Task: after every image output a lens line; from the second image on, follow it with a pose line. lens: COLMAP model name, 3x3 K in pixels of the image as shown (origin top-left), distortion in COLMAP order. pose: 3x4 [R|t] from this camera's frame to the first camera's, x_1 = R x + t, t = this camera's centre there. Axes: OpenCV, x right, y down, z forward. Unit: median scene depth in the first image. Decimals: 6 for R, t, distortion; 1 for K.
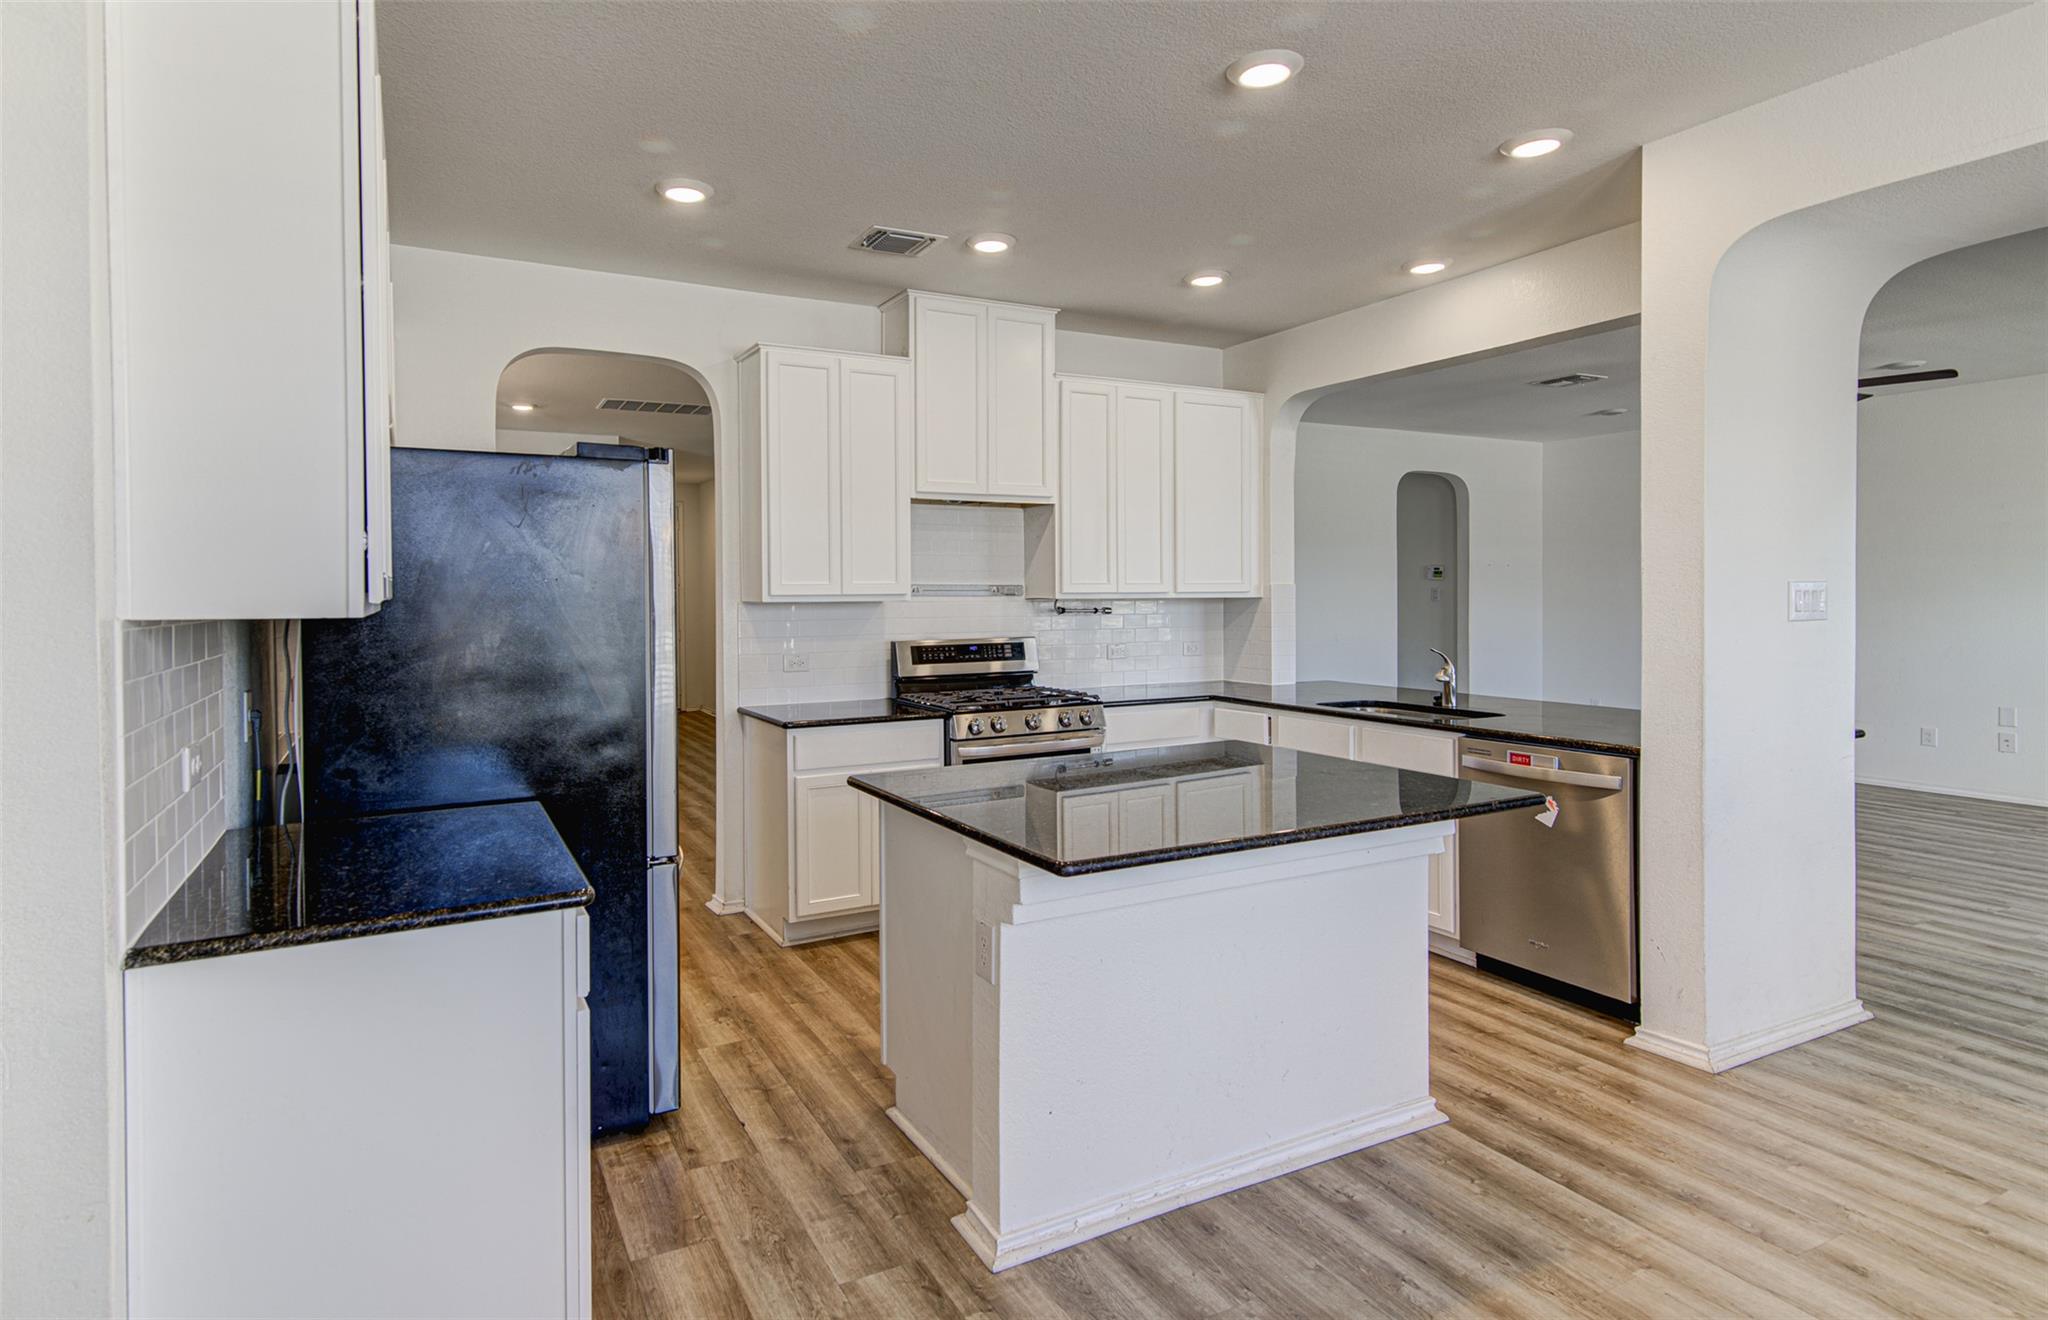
lens RADIAL K [[977.7, 0, 876.7], [0, 977.7, 602.8], [0, 0, 1]] dist [0.013590, -0.001009]
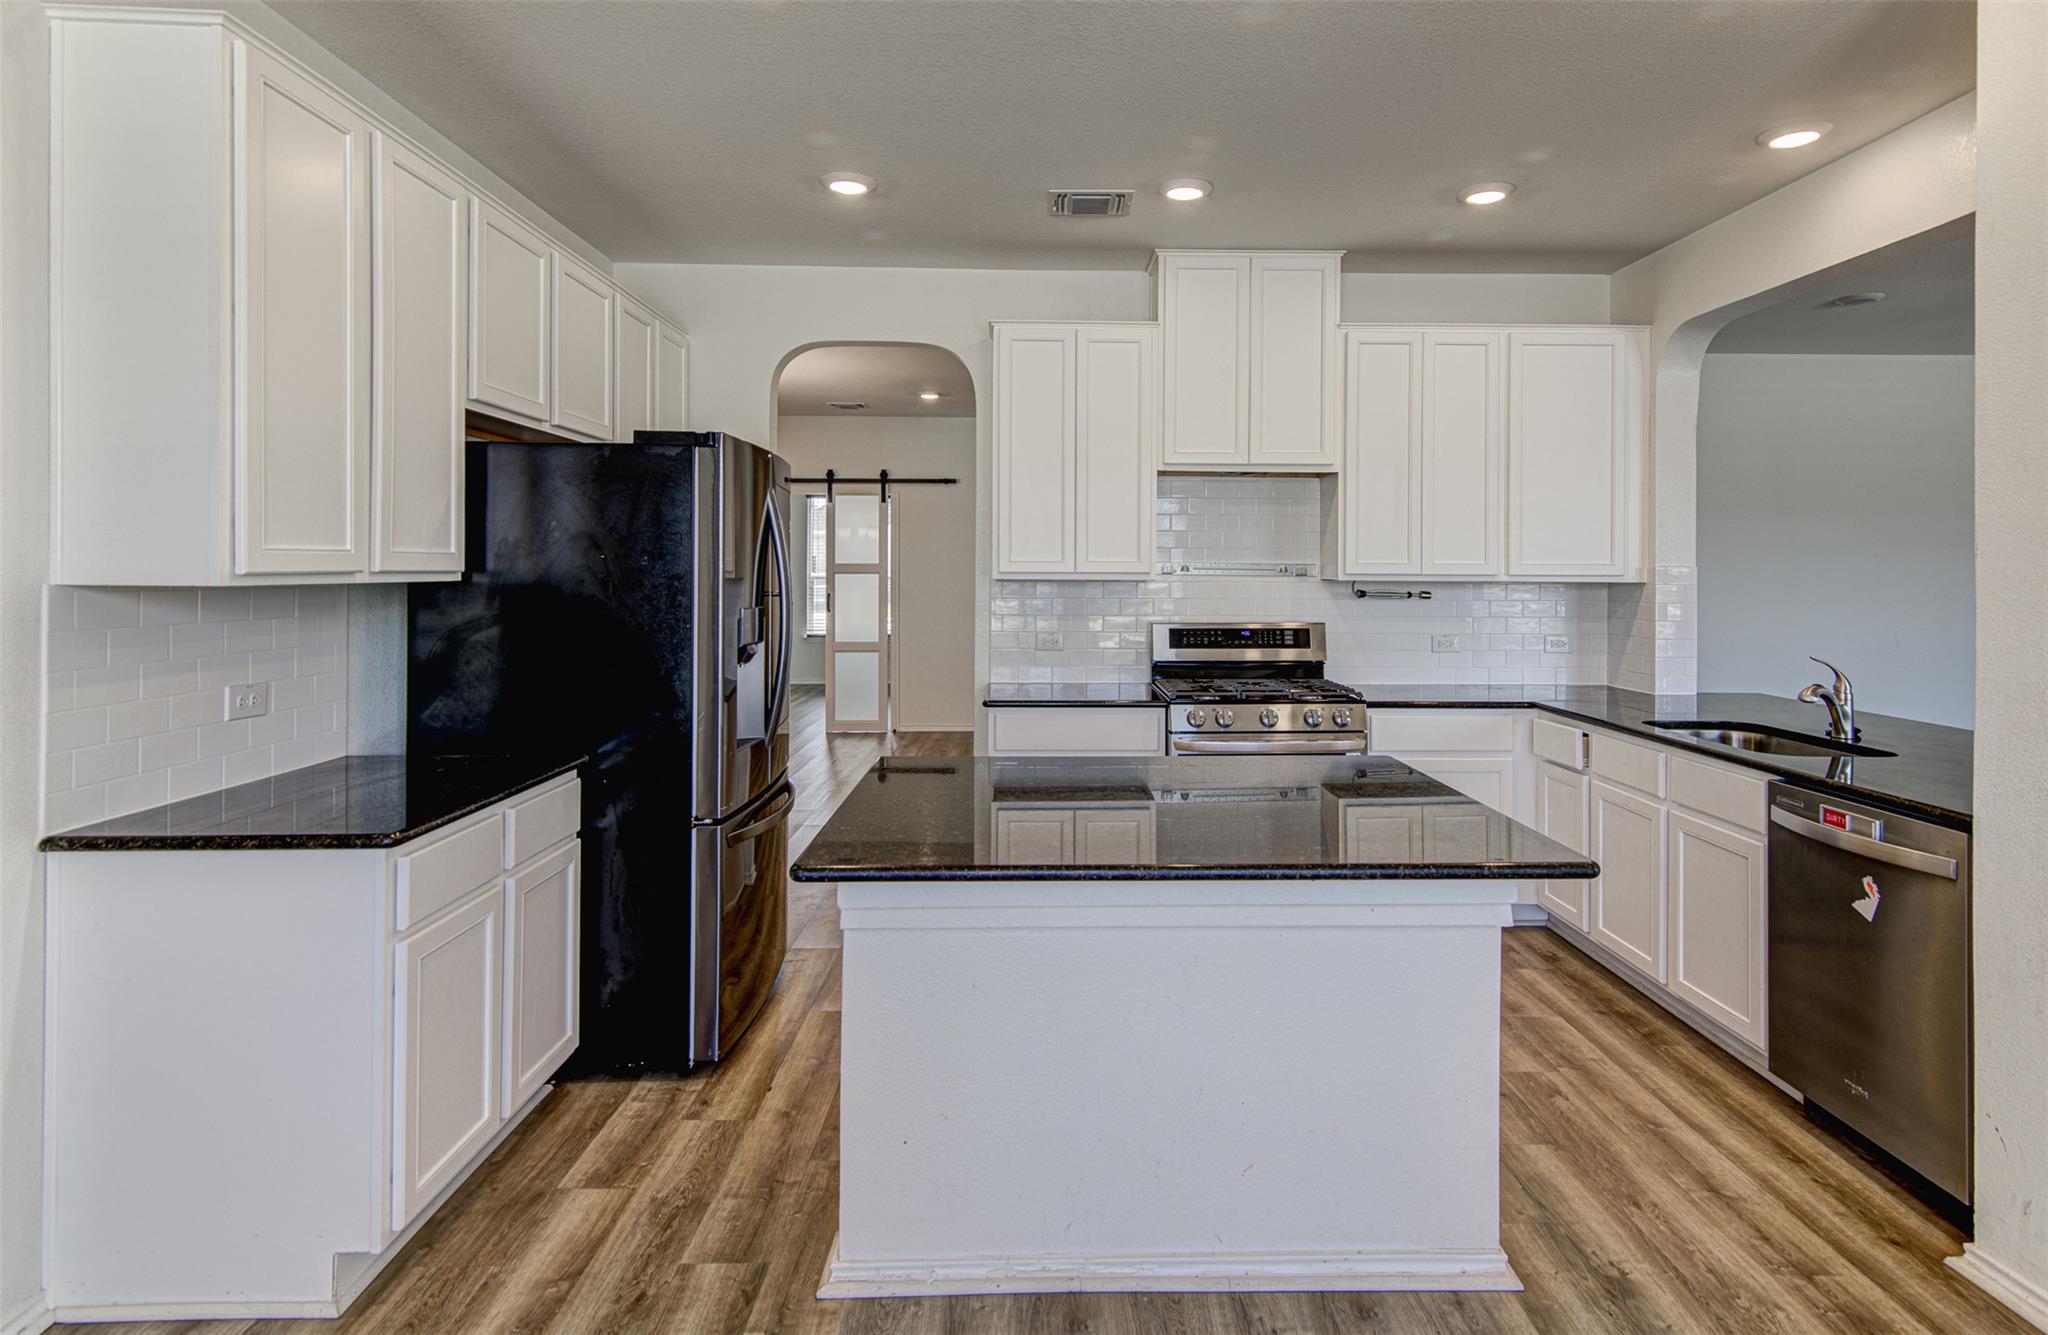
lens RADIAL K [[977.7, 0, 1023.8], [0, 977.7, 563.9], [0, 0, 1]] dist [0.013590, -0.001009]
pose [[0.920379, 0.008902, -0.390926, 0.299133], [-0.014671, 0.999823, -0.011773, -0.004849], [0.390752, 0.016571, 0.920347, 0.090830]]
